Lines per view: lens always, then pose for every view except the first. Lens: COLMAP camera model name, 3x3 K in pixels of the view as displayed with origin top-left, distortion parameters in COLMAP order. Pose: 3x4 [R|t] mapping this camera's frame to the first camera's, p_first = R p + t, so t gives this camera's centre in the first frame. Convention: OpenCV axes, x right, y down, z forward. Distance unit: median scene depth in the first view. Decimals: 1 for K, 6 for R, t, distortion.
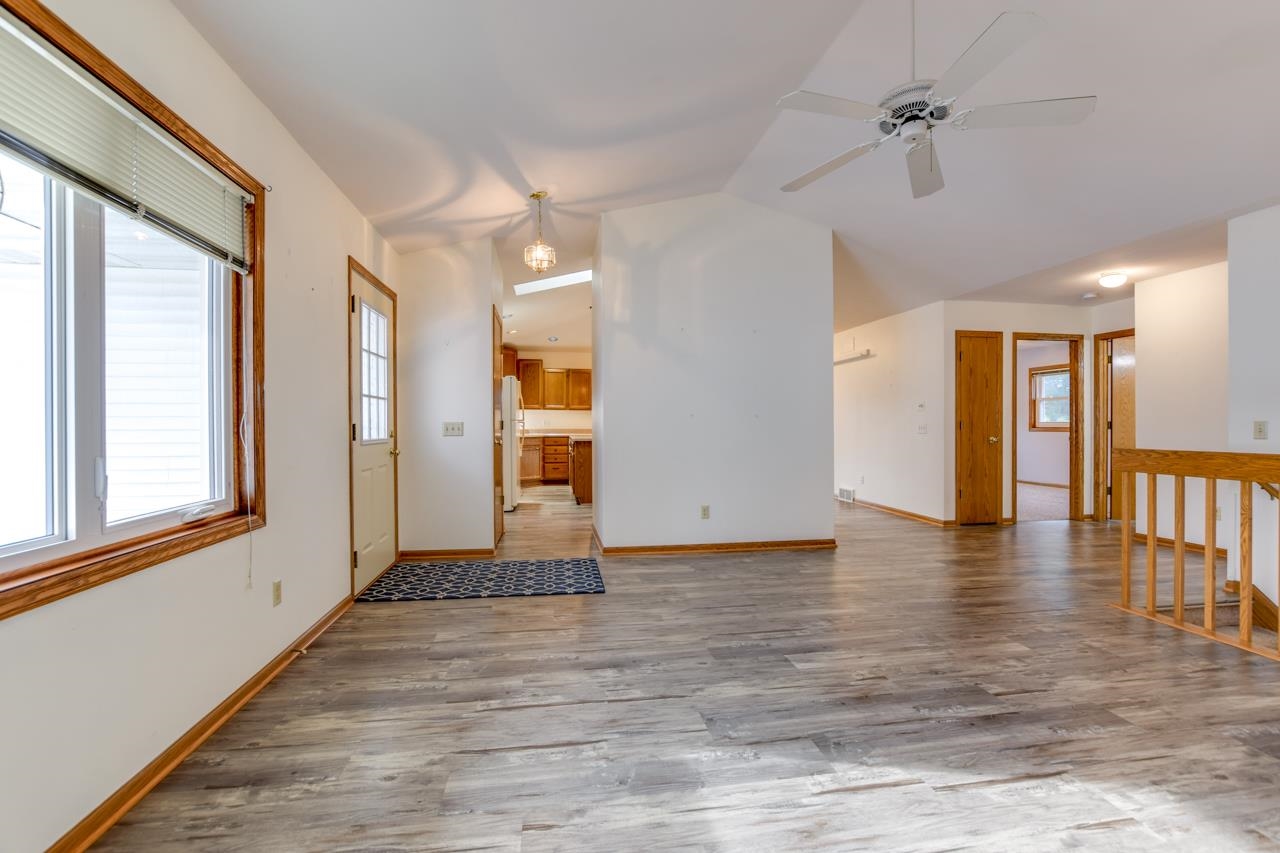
lens RADIAL K [[567.9, 0, 646.5], [0, 567.9, 429.0], [0, 0, 1]] dist [-0.026335, 0.005402]
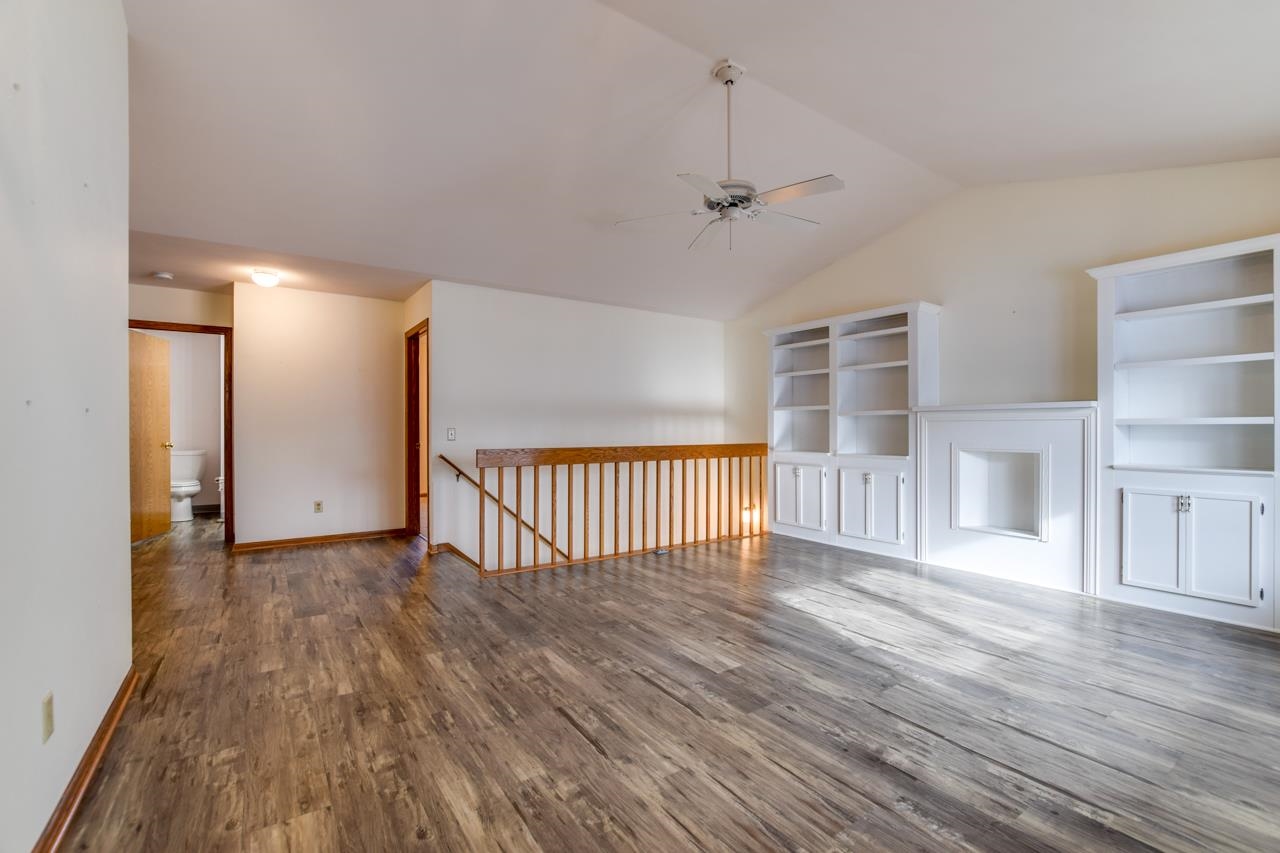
lens RADIAL K [[560.3, 0, 647.3], [0, 560.3, 428.8], [0, 0, 1]] dist [-0.029269, 0.007646]
pose [[-0.429872, 0.000027, 0.902890, -0.601758], [0.008475, 0.999956, 0.004005, -0.020829], [-0.902850, 0.009373, -0.429853, 1.630229]]
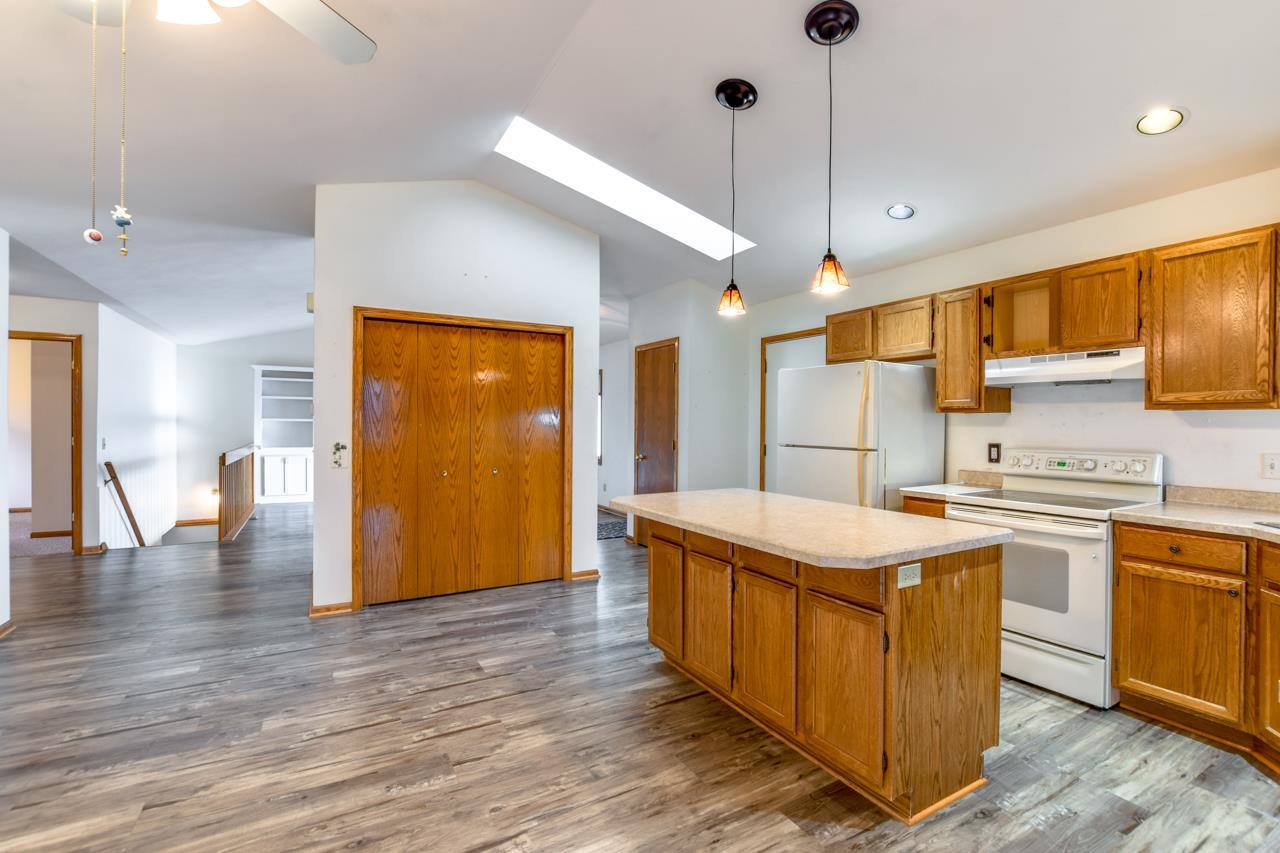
lens RADIAL K [[567.9, 0, 646.5], [0, 567.9, 429.0], [0, 0, 1]] dist [-0.026335, 0.005402]
pose [[-0.937985, -0.001483, -0.346673, 0.285353], [-0.008152, 0.999809, 0.017779, -0.116654], [0.346581, 0.019503, -0.937817, 4.284394]]
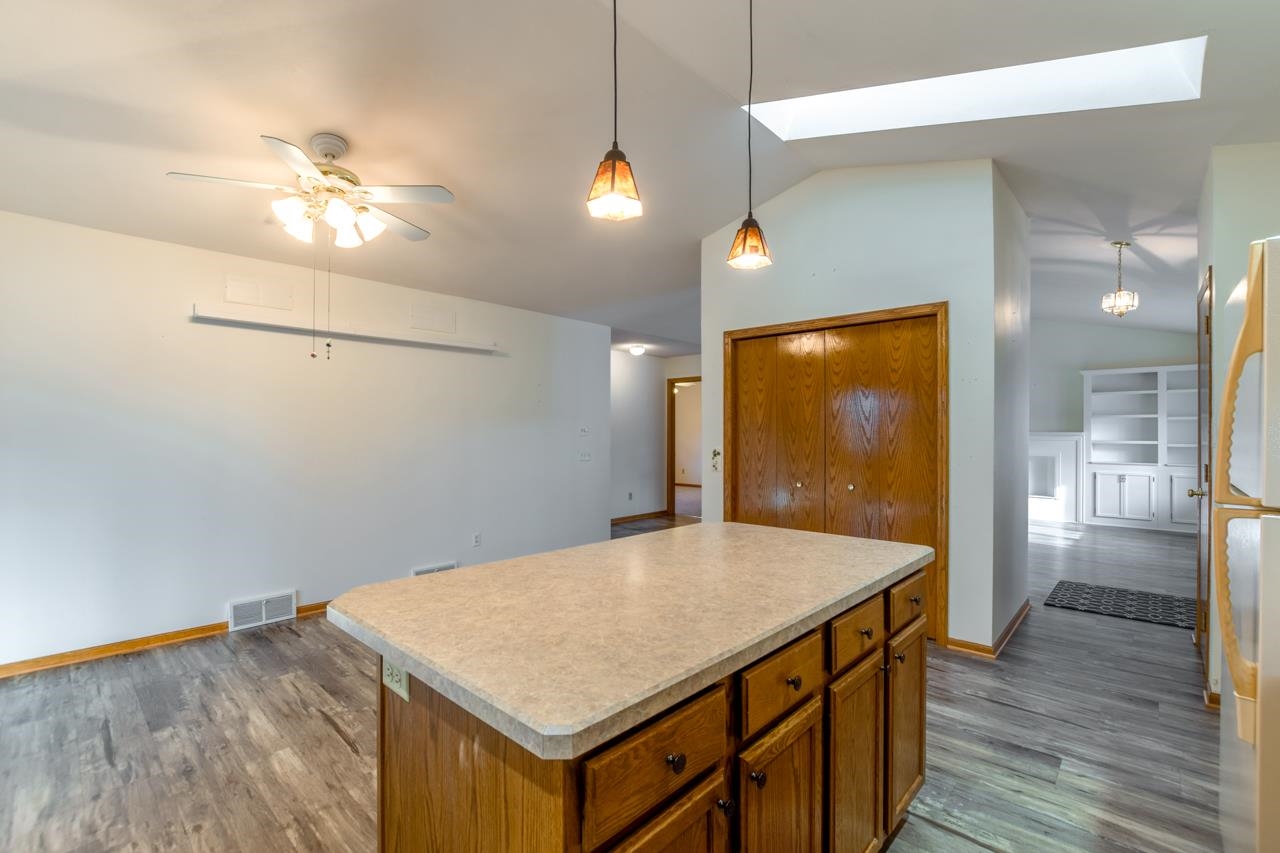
lens RADIAL K [[560.3, 0, 647.3], [0, 560.3, 428.8], [0, 0, 1]] dist [-0.029269, 0.007646]
pose [[-0.613943, 0.004052, 0.789340, -0.754243], [0.006461, 0.999979, -0.000108, -0.113766], [-0.789324, 0.005034, -0.613957, 3.835635]]
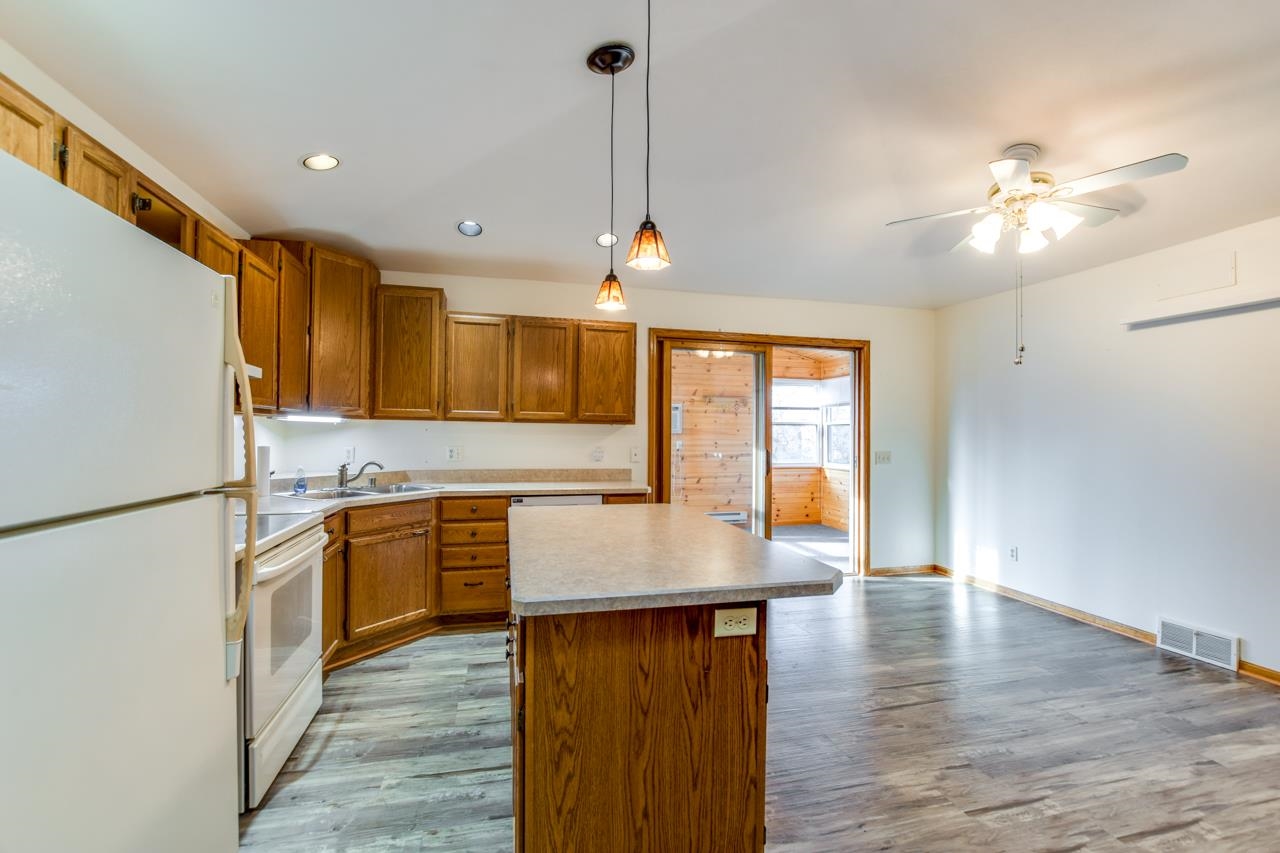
lens RADIAL K [[567.9, 0, 646.5], [0, 567.9, 429.0], [0, 0, 1]] dist [-0.026335, 0.005402]
pose [[0.996422, 0.007929, 0.084146, -0.326772], [-0.006747, 0.999875, -0.014316, -0.101595], [-0.084249, 0.013698, 0.996351, 2.541912]]
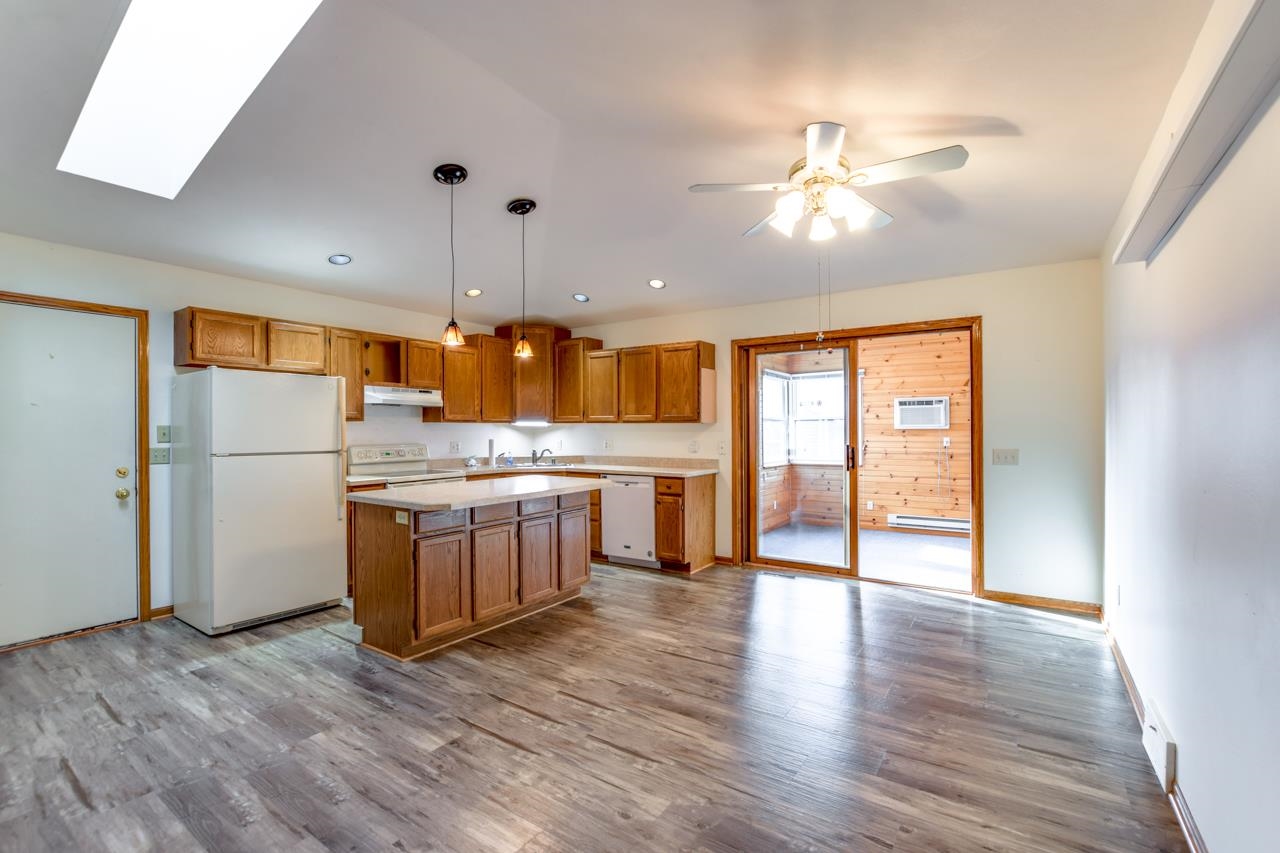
lens RADIAL K [[567.9, 0, 646.5], [0, 567.9, 429.0], [0, 0, 1]] dist [-0.026335, 0.005402]
pose [[0.723128, -0.004750, -0.690698, 1.090830], [-0.001015, 0.999968, -0.007940, -0.099614], [0.690714, 0.006443, 0.723100, 2.582209]]
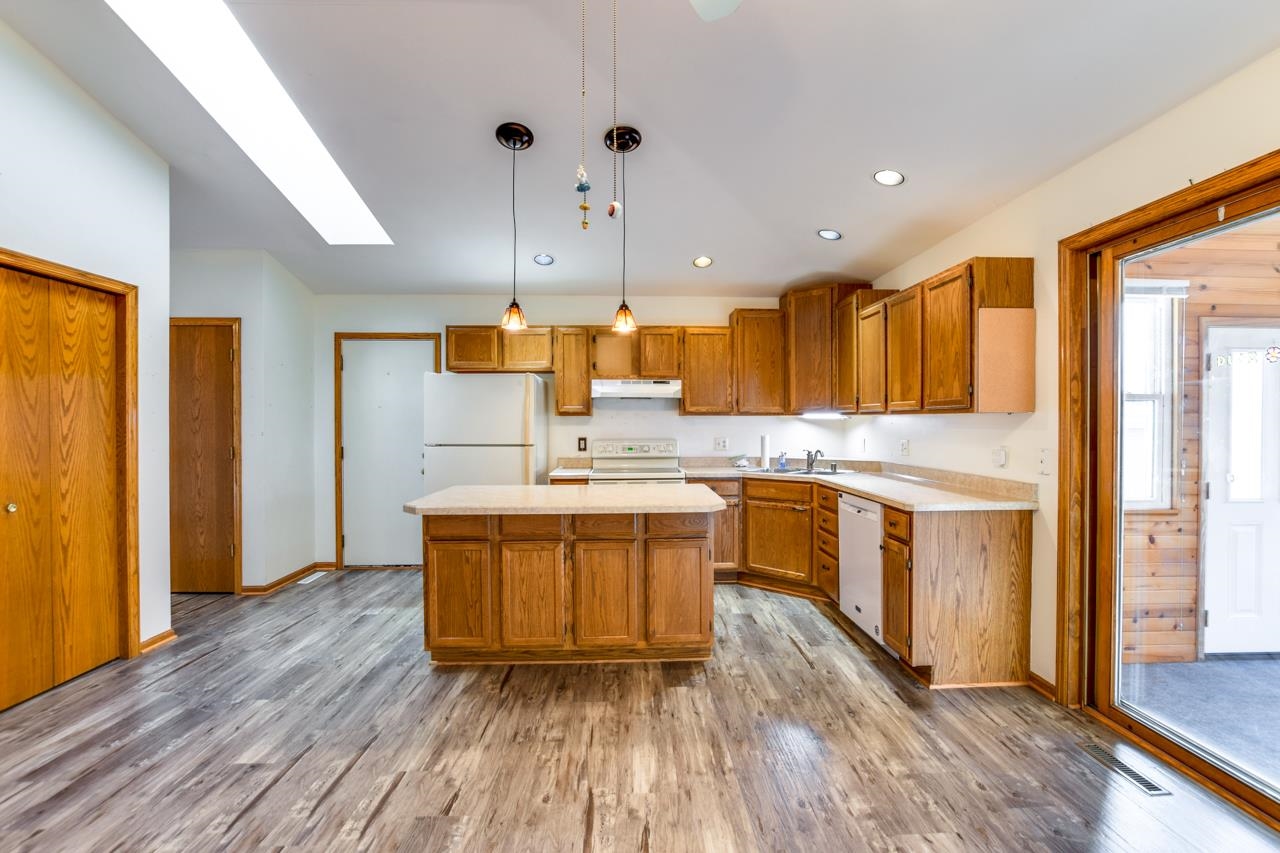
lens RADIAL K [[569.9, 0, 645.0], [0, 569.9, 429.7], [0, 0, 1]] dist [-0.021591, 0.001309]
pose [[-0.135892, 0.009623, -0.990677, 0.971773], [-0.006335, 0.999924, 0.010582, -0.113305], [0.990703, 0.007714, -0.135821, 3.752386]]
